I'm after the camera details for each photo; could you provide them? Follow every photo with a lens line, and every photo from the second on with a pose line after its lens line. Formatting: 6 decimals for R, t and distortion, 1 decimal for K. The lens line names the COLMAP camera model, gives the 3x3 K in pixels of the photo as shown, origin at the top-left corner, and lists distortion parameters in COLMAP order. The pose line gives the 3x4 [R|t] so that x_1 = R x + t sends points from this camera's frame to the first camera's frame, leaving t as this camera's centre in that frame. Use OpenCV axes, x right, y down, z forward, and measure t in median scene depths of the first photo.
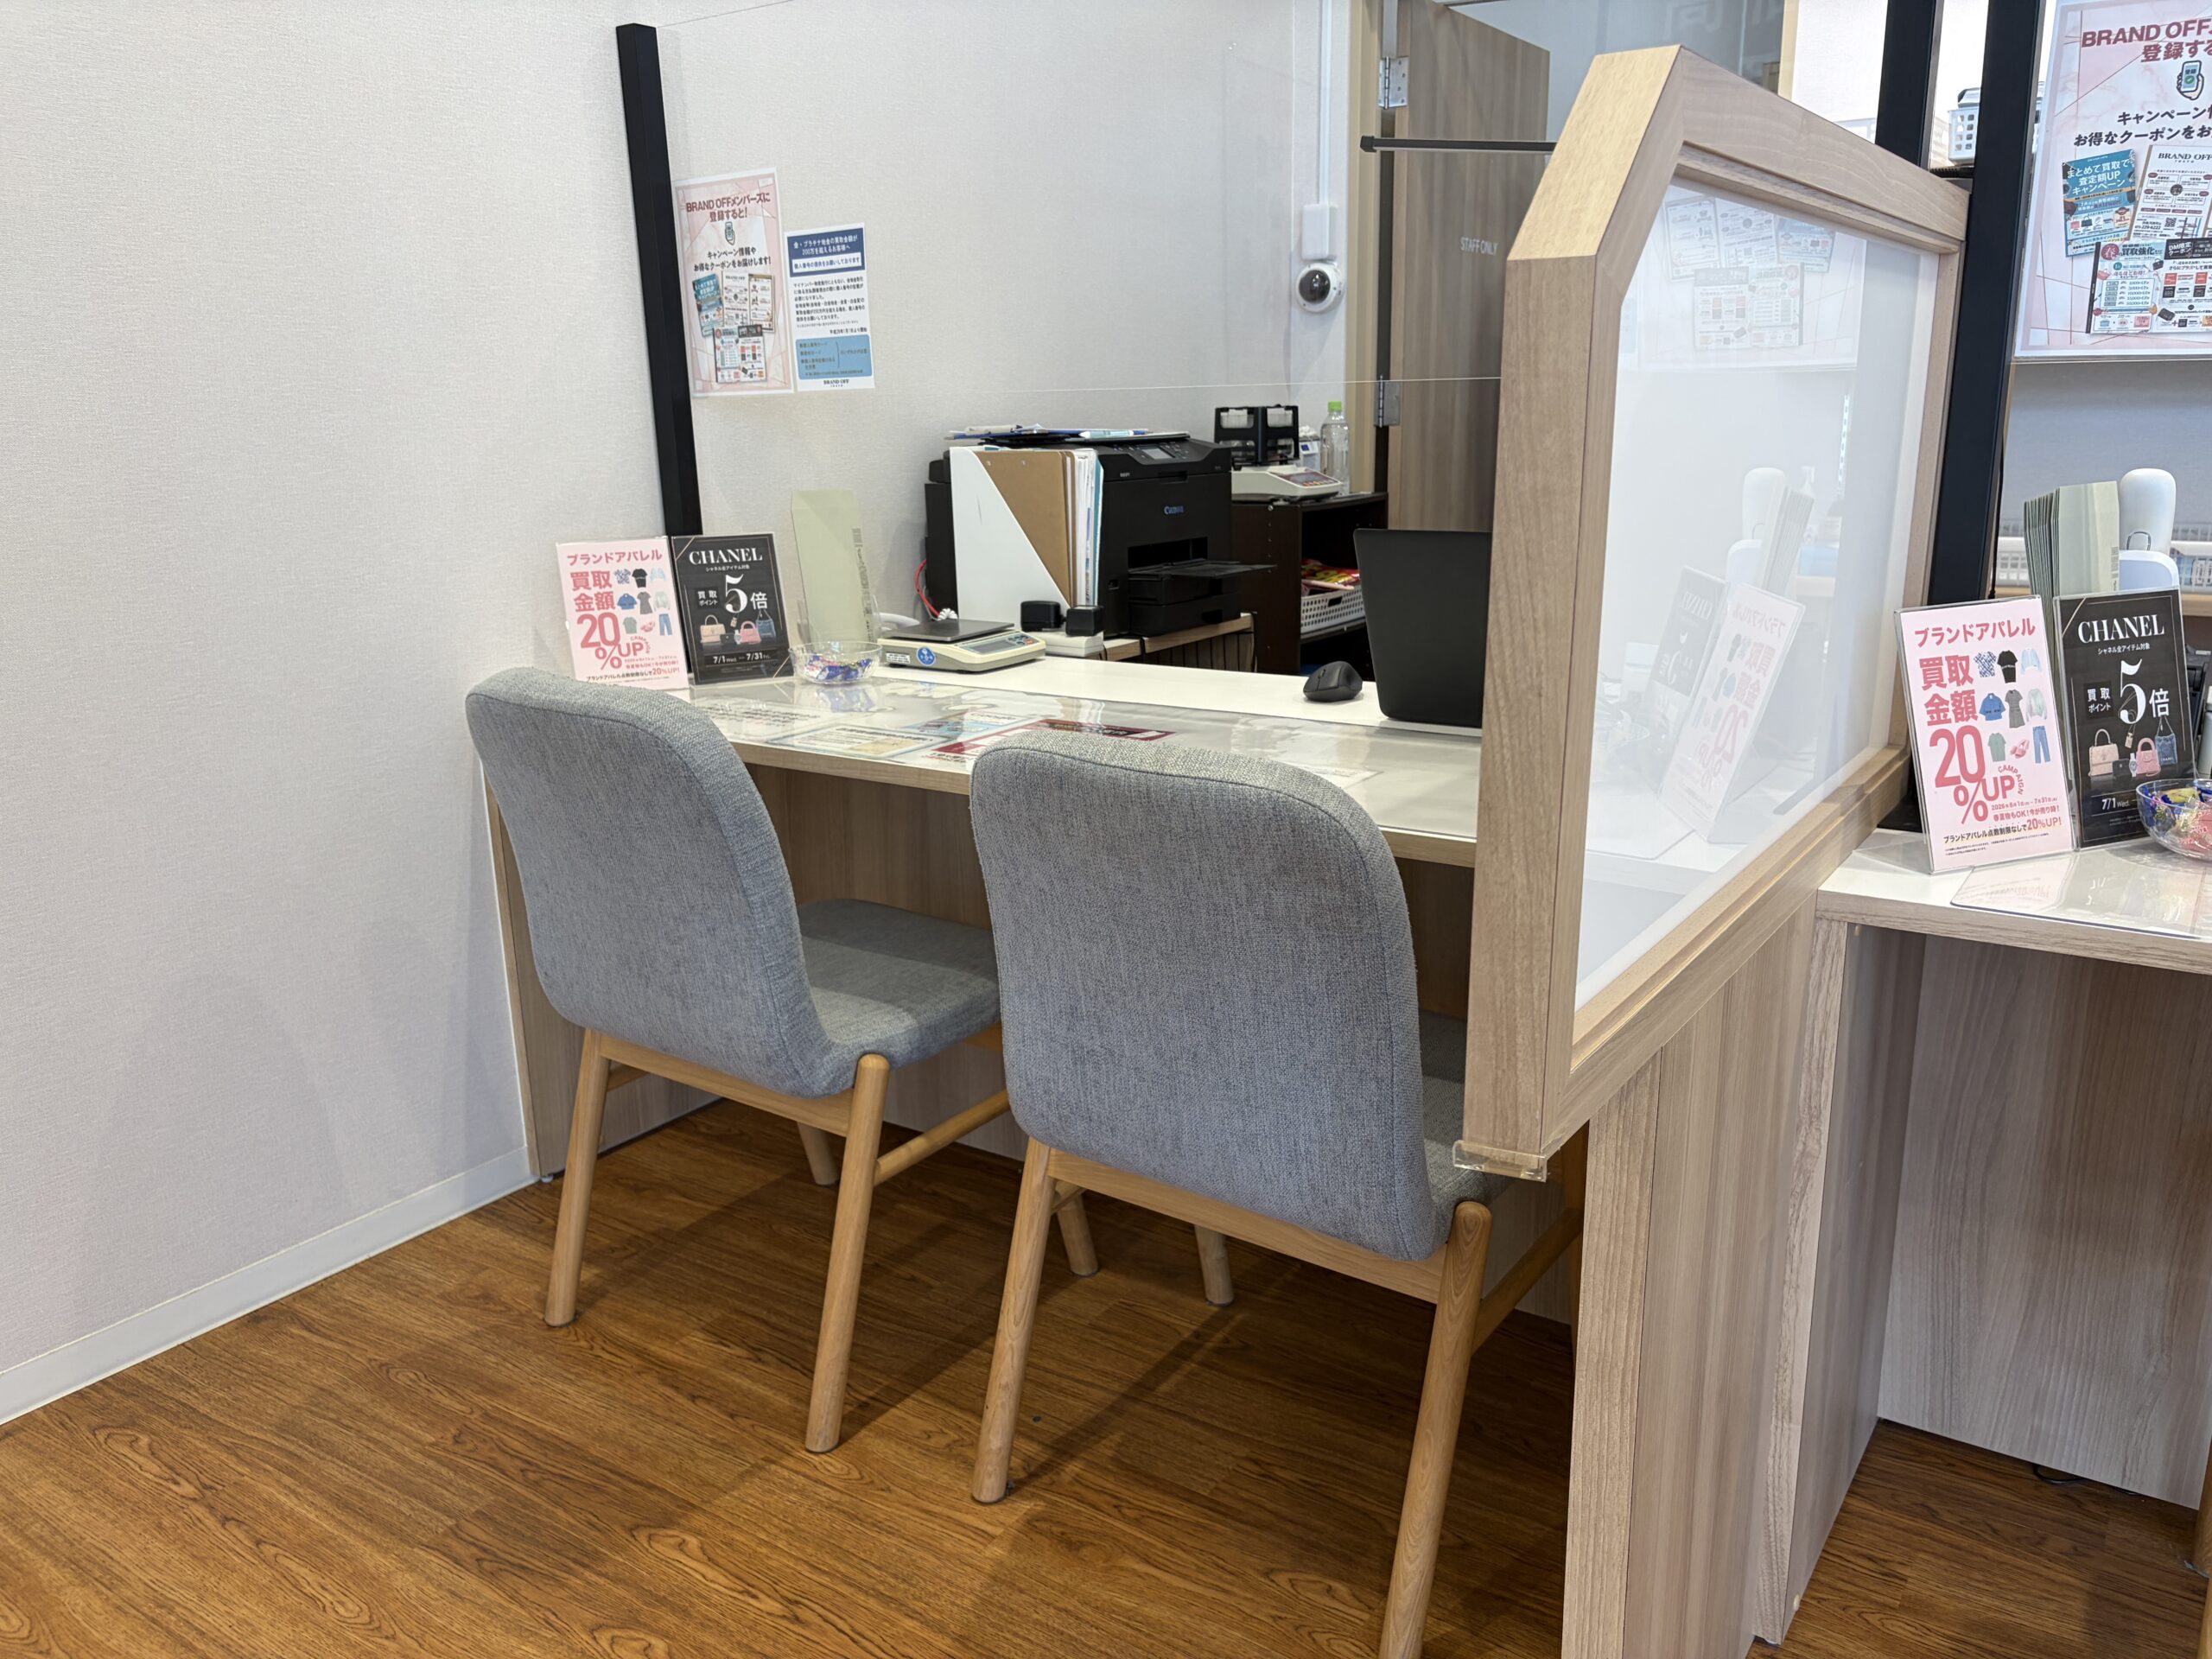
lens RADIAL K [[1674.6, 0, 1106.0], [0, 1674.6, 829.5], [0, 0, 1]] dist [-0.008885, -0.009581]
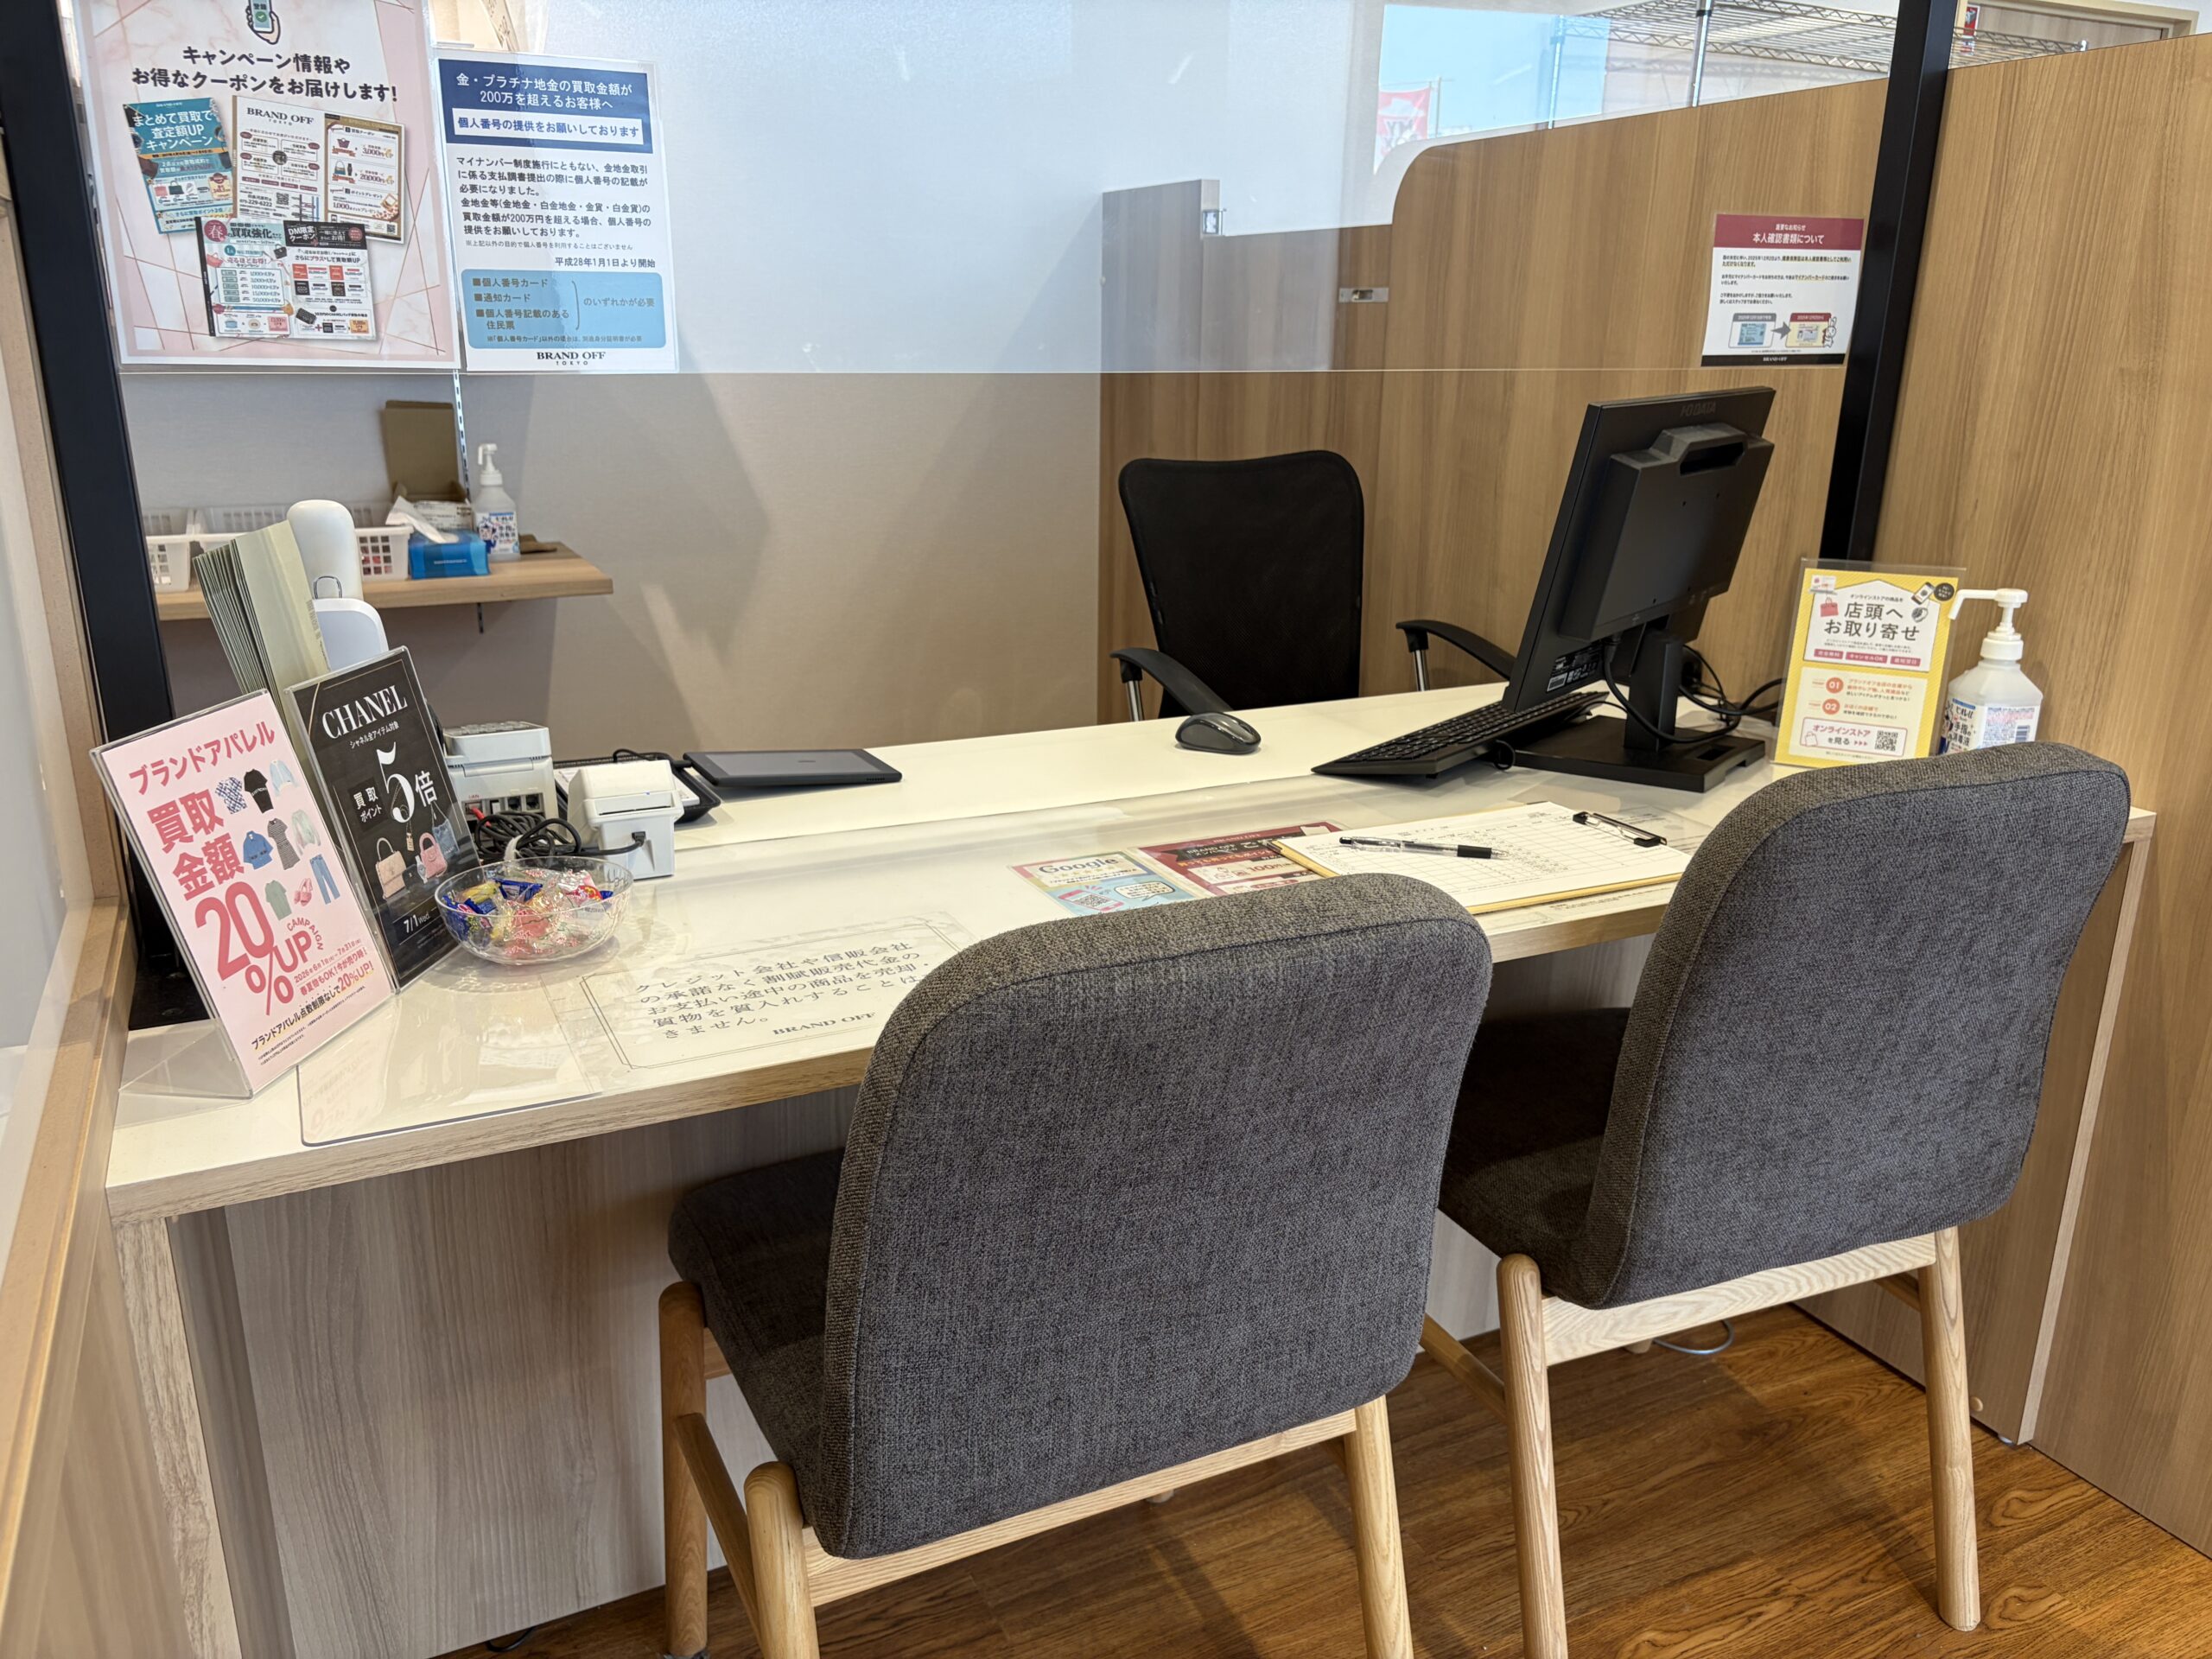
lens RADIAL K [[1693.3, 0, 1102.5], [0, 1693.3, 837.3], [0, 0, 1]] dist [0.030641, -0.042353]
pose [[0.475724, -0.232540, 0.848300, 0.065605], [0.203001, 0.967411, 0.151349, -0.114634], [-0.855849, 0.100206, 0.507426, 0.283878]]
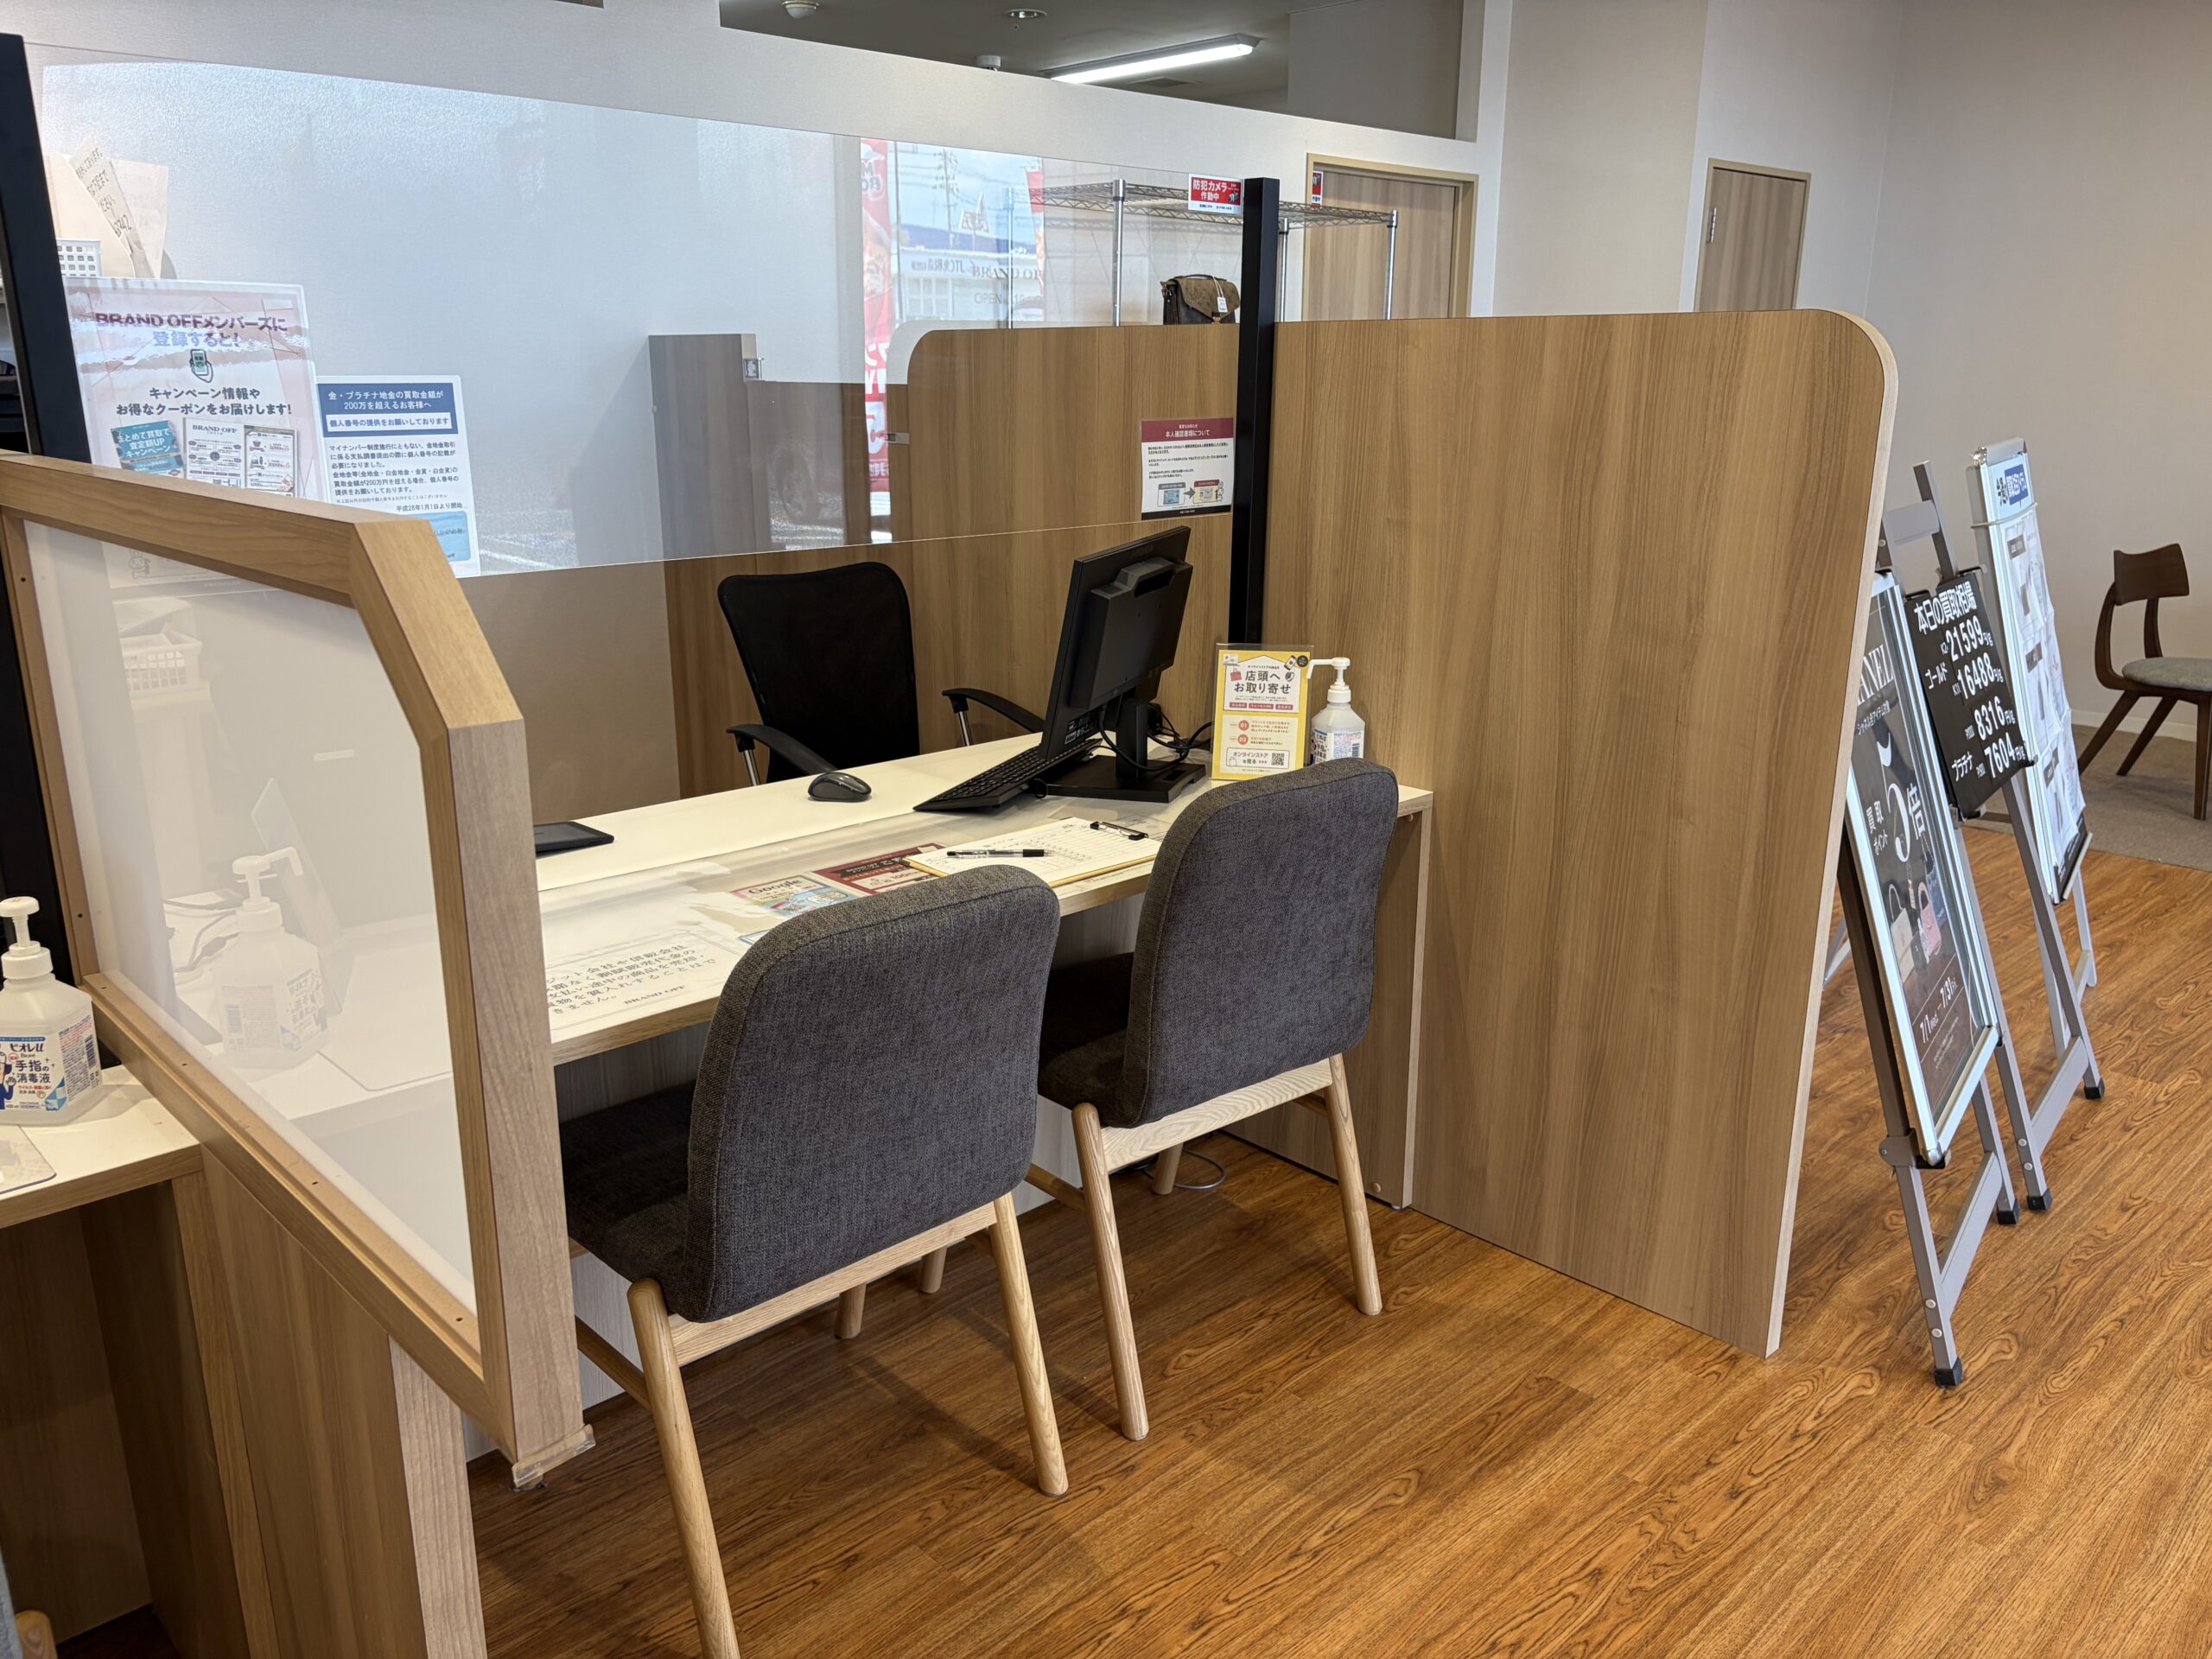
lens RADIAL K [[1664.6, 0, 1106.0], [0, 1664.6, 829.5], [0, 0, 1]] dist [0.007398, -0.034212]
pose [[0.190543, -0.242107, 0.951356, -0.419262], [0.241447, 0.950899, 0.193633, -0.210410], [-0.951523, 0.192806, 0.239643, 0.170322]]
